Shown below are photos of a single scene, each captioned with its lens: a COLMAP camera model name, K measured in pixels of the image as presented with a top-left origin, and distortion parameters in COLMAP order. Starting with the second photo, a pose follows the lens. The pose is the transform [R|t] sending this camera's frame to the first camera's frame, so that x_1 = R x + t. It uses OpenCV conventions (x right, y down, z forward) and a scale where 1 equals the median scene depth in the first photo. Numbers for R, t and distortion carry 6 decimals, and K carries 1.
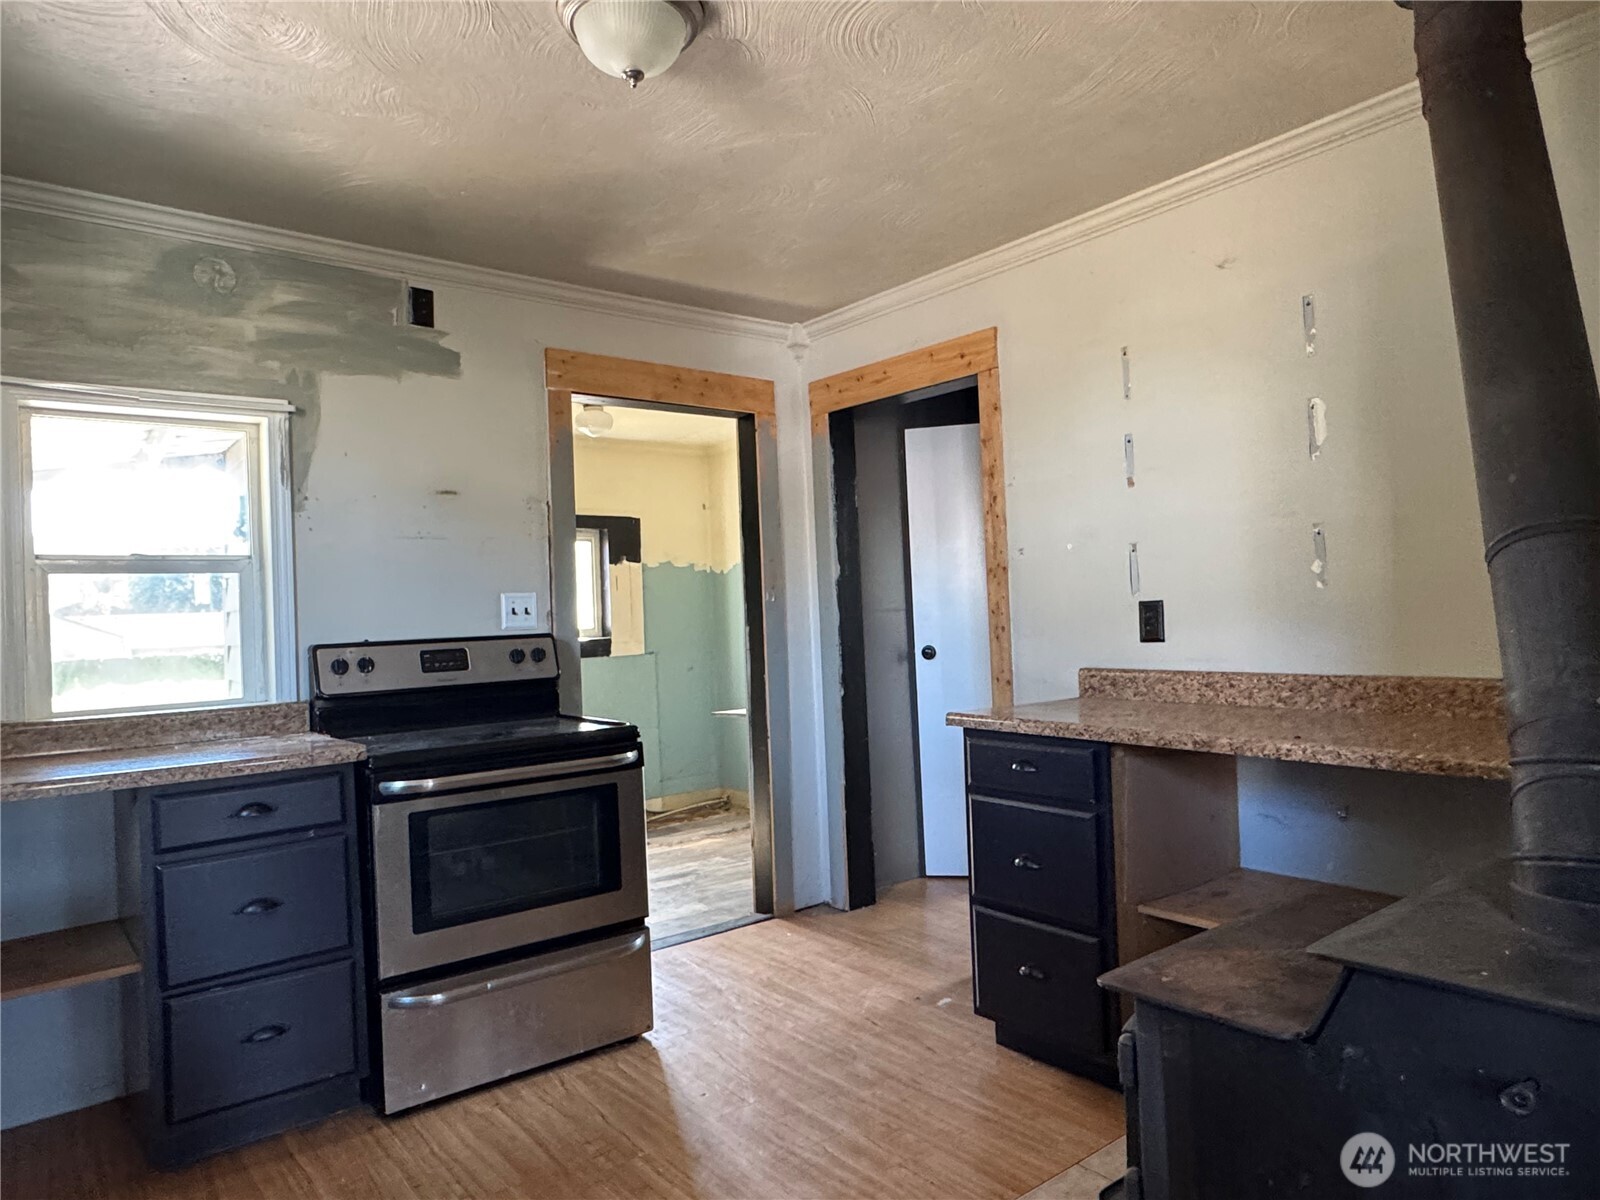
lens RADIAL K [[1011.8, 0, 792.2], [0, 1011.8, 599.5], [0, 0, 1]] dist [0.000792, 0.007024]
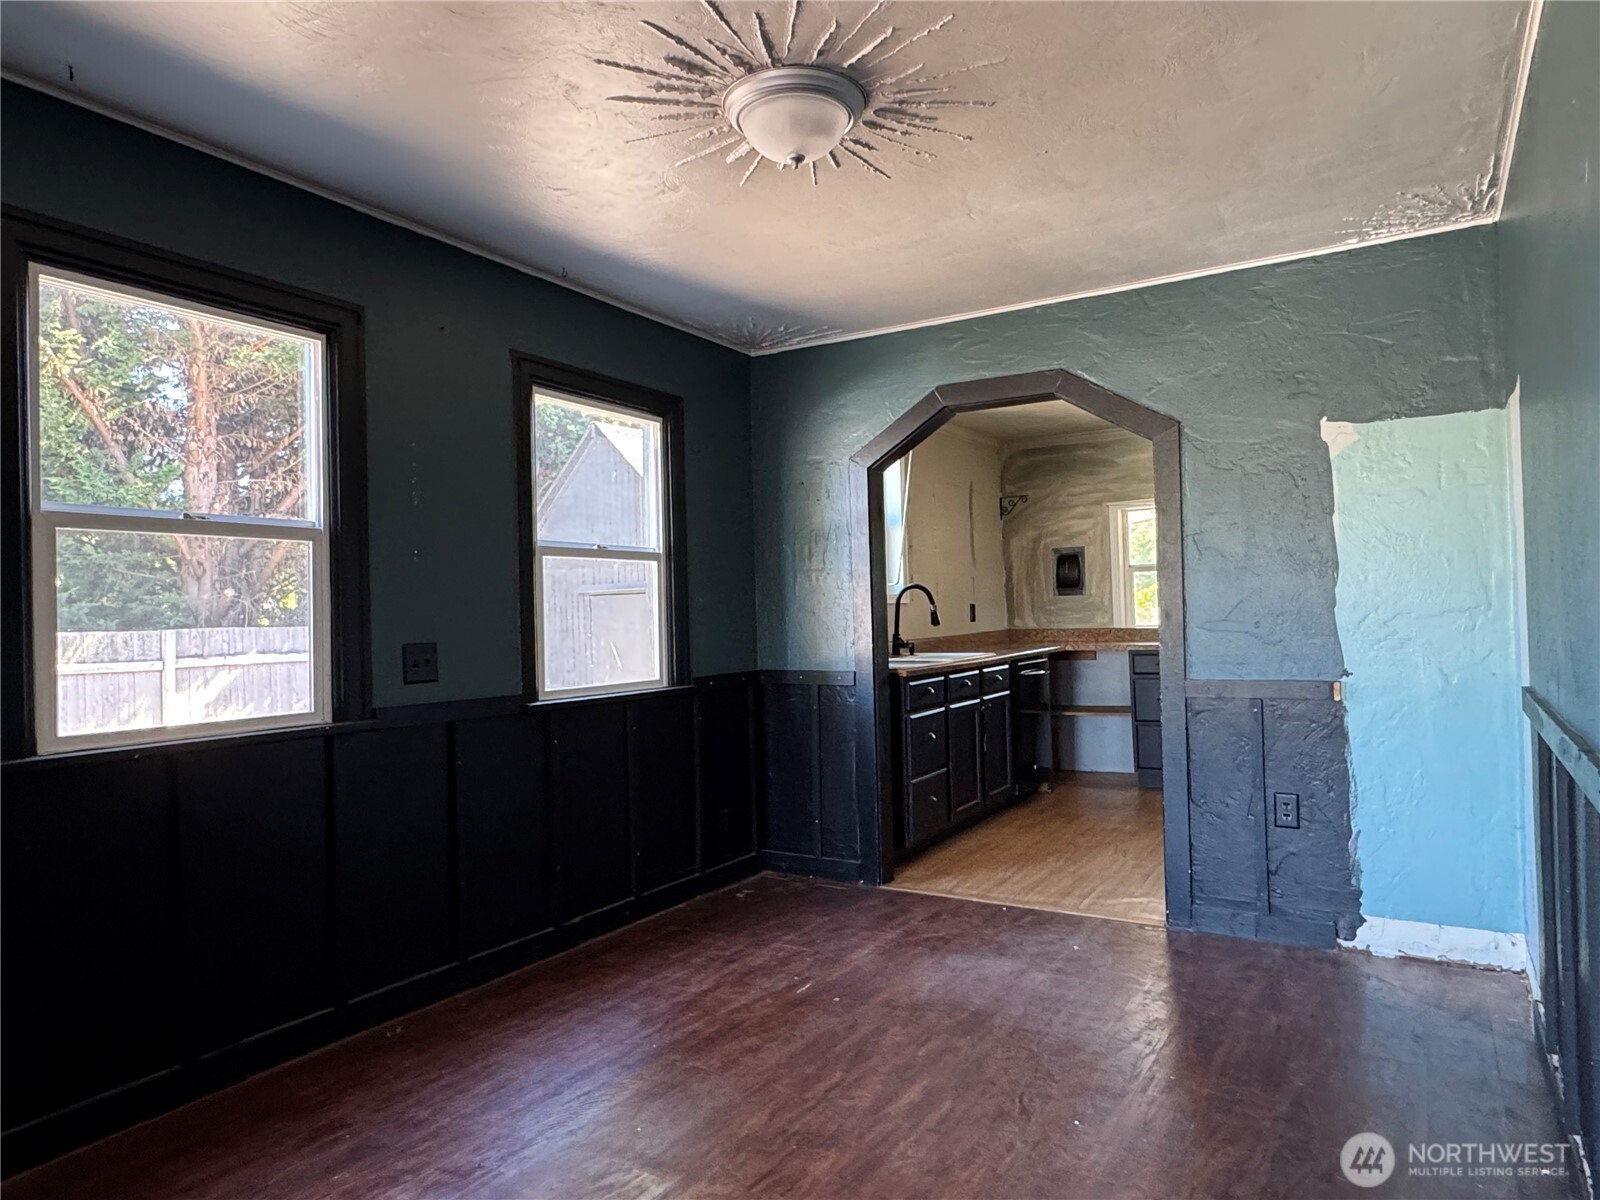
lens RADIAL K [[1011.8, 0, 801.9], [0, 1011.8, 600.3], [0, 0, 1]] dist [0.000792, 0.007024]
pose [[0.353844, 0.018786, -0.935116, 1.313638], [0.037920, 0.998688, 0.034412, -0.070768], [0.934535, -0.047636, 0.352667, -0.674027]]
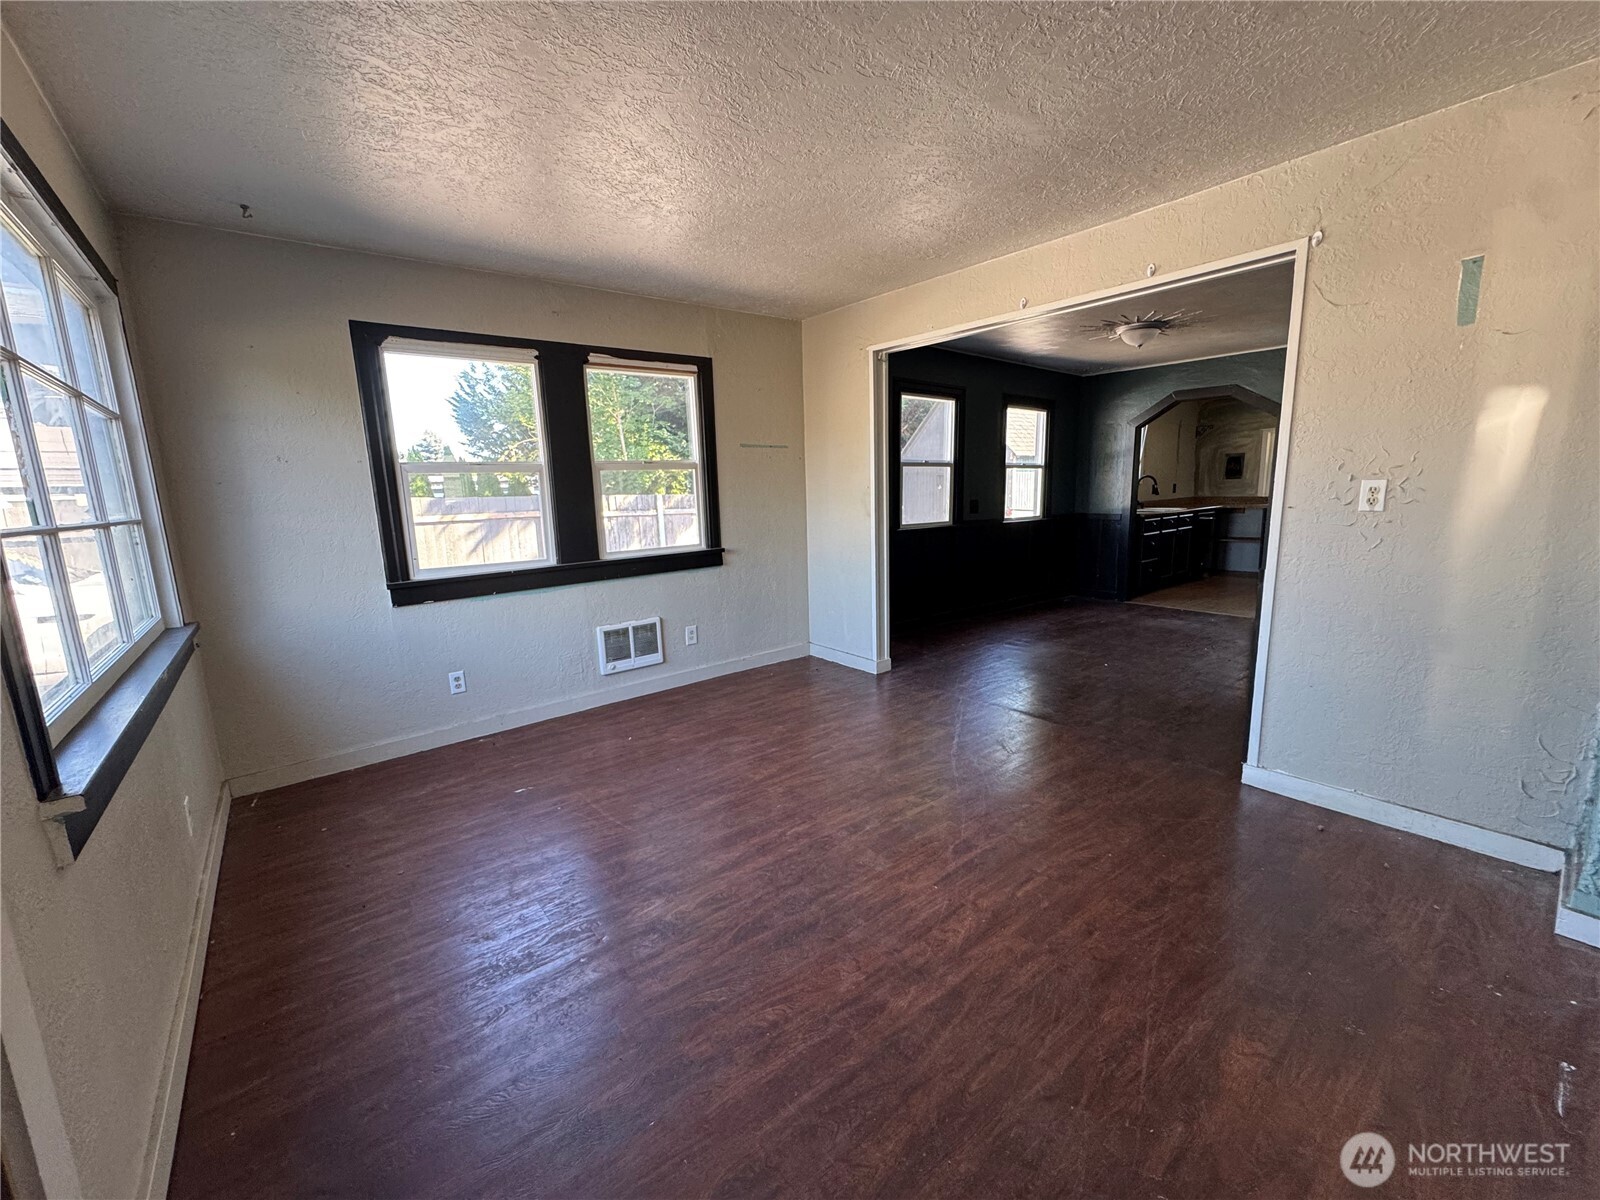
lens RADIAL K [[636.4, 0, 797.8], [0, 636.4, 596.7], [0, 0, 1]] dist [-0.001531, -0.000044]
pose [[0.017744, 0.206384, -0.978310, 2.207276], [0.049346, 0.977091, 0.207022, -0.149707], [0.998624, -0.051949, 0.007153, -1.263378]]
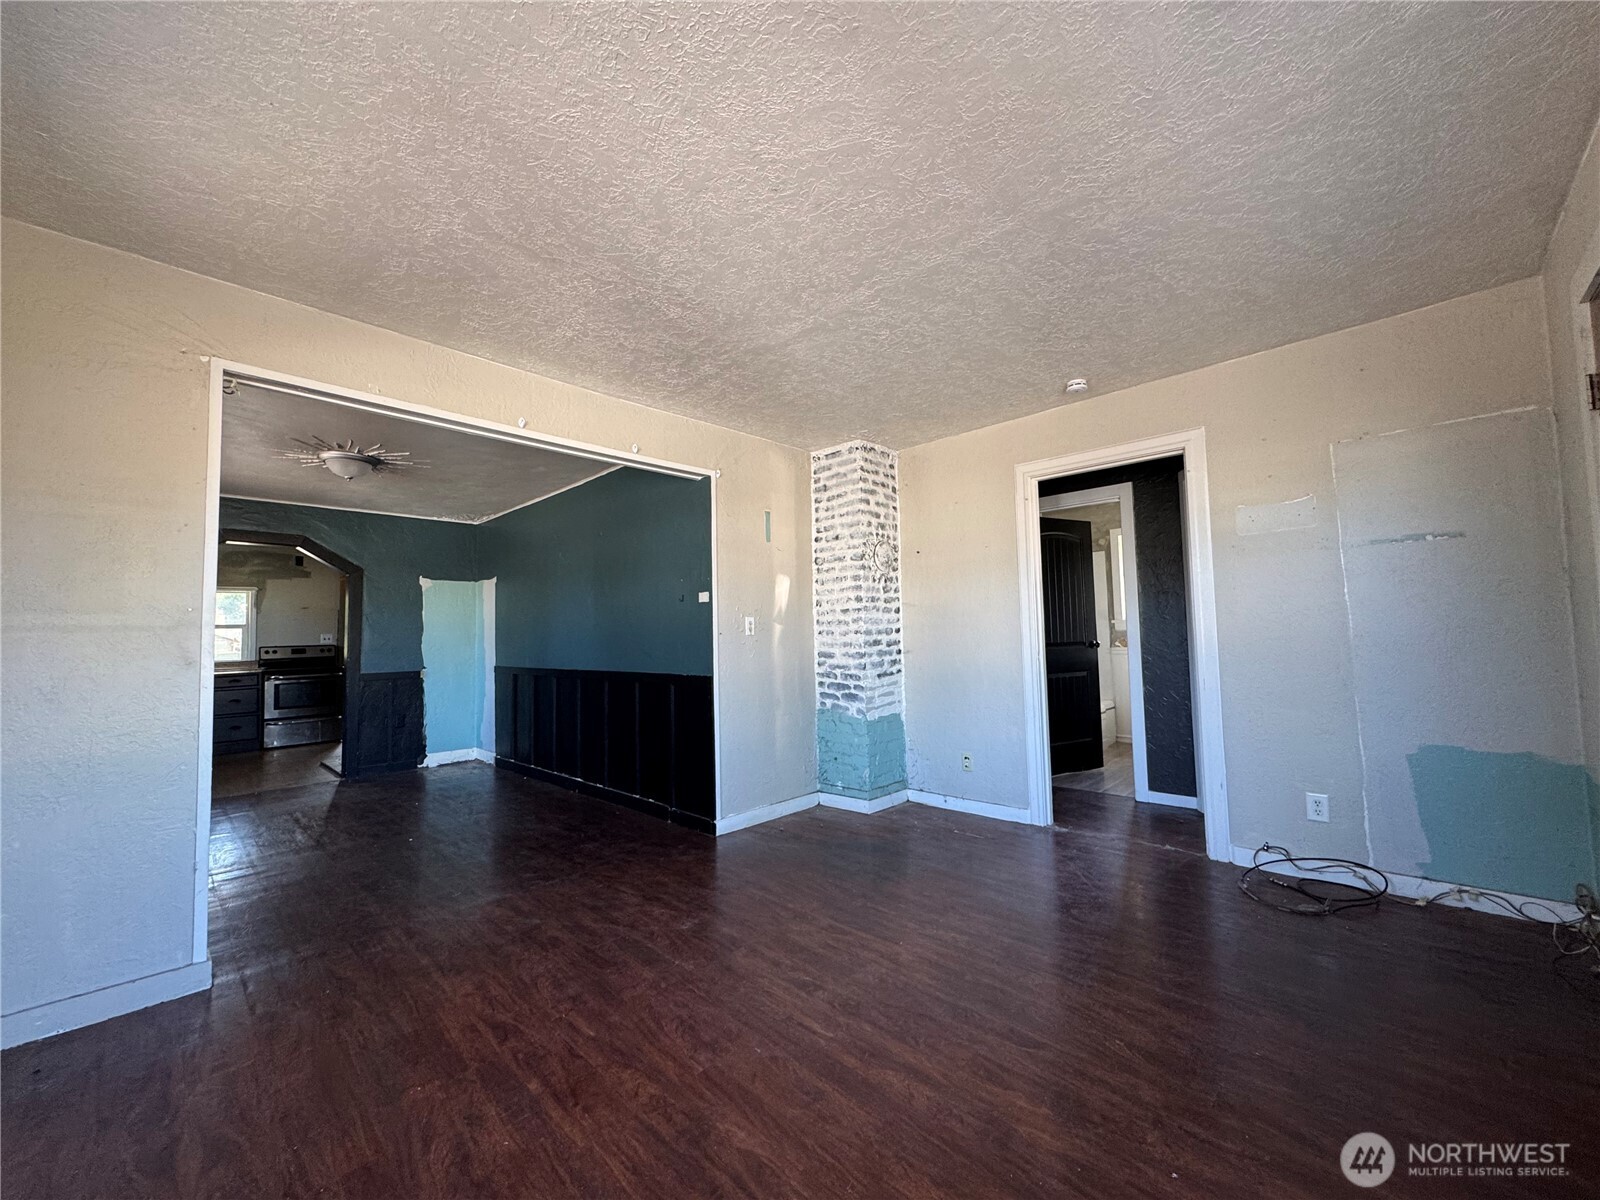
lens RADIAL K [[636.4, 0, 799.6], [0, 636.4, 594.6], [0, 0, 1]] dist [-0.001531, -0.000044]
pose [[0.990006, 0.023371, 0.139072, 1.354889], [-0.016661, 0.998649, -0.049217, -0.077942], [-0.140035, 0.046408, 0.989058, -1.901252]]
